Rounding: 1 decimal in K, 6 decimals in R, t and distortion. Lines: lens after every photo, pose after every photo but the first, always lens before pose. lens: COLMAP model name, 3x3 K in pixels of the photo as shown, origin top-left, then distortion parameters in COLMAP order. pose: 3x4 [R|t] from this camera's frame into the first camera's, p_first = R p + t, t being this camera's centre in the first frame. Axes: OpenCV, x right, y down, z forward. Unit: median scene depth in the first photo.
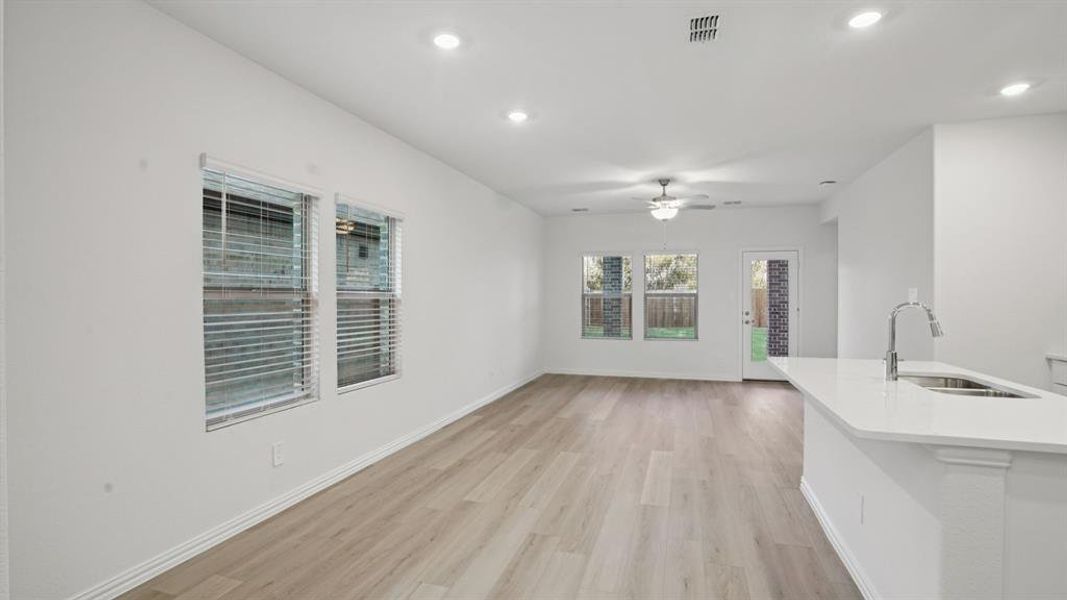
lens RADIAL K [[504.2, 0, 532.4], [0, 504.2, 301.0], [0, 0, 1]] dist [-0.039526, 0.012233]
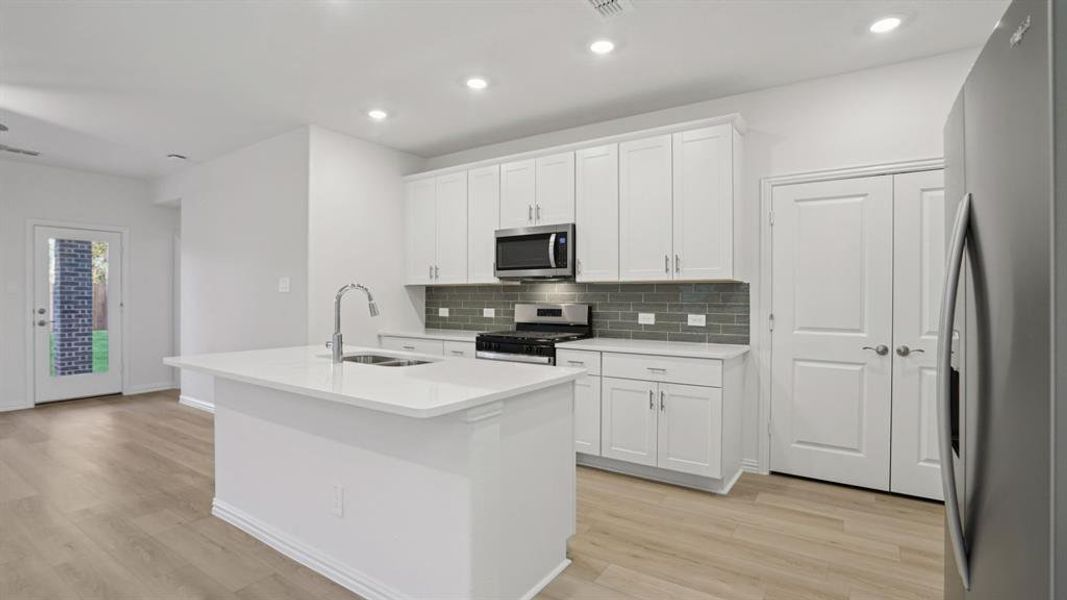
lens RADIAL K [[504.2, 0, 536.0], [0, 504.2, 296.2], [0, 0, 1]] dist [-0.039526, 0.012233]
pose [[0.292707, 0.000495, 0.956202, -0.043951], [0.008452, 0.999959, -0.003105, 0.012719], [-0.956165, 0.008991, 0.292691, 0.126371]]
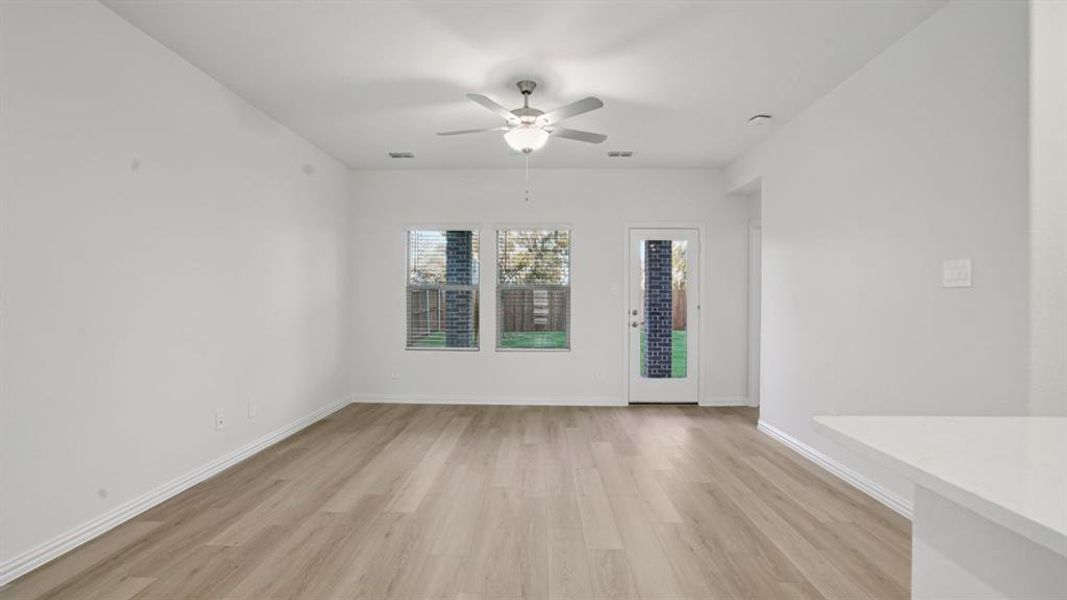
lens RADIAL K [[504.2, 0, 535.6], [0, 504.2, 305.5], [0, 0, 1]] dist [-0.039526, 0.012233]
pose [[0.960553, 0.002757, 0.278084, 0.095821], [-0.002795, 0.999996, -0.000263, 0.016904], [-0.278083, -0.000525, 0.960557, 0.376372]]
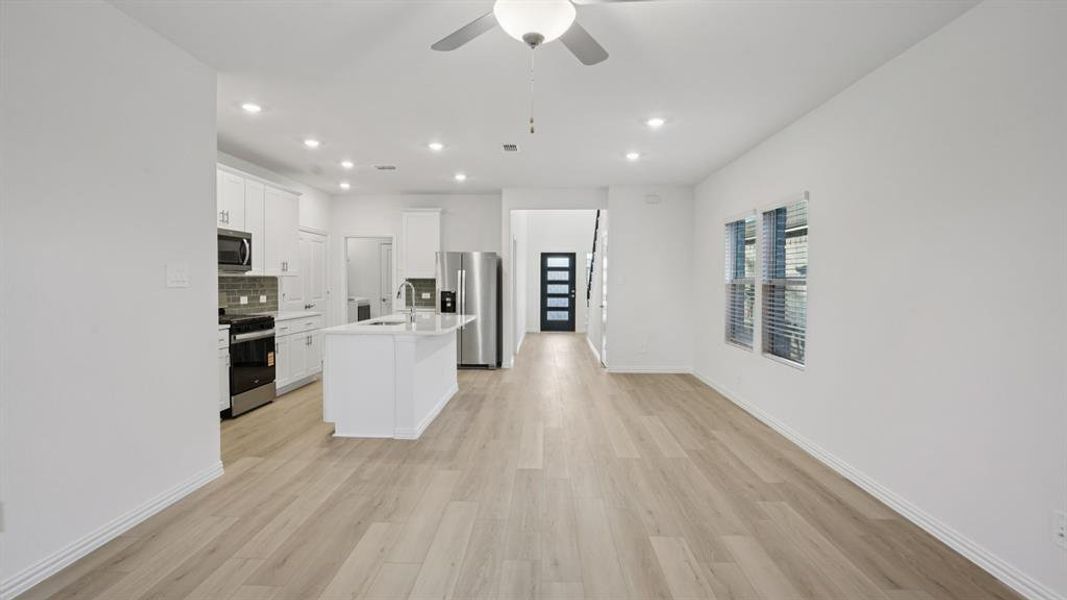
lens RADIAL K [[504.2, 0, 545.1], [0, 504.2, 298.1], [0, 0, 1]] dist [-0.039526, 0.012233]
pose [[-0.956127, 0.001360, -0.292948, 0.305603], [-0.012745, 0.998849, 0.046235, -0.011922], [0.292674, 0.047940, -0.955010, 1.142665]]
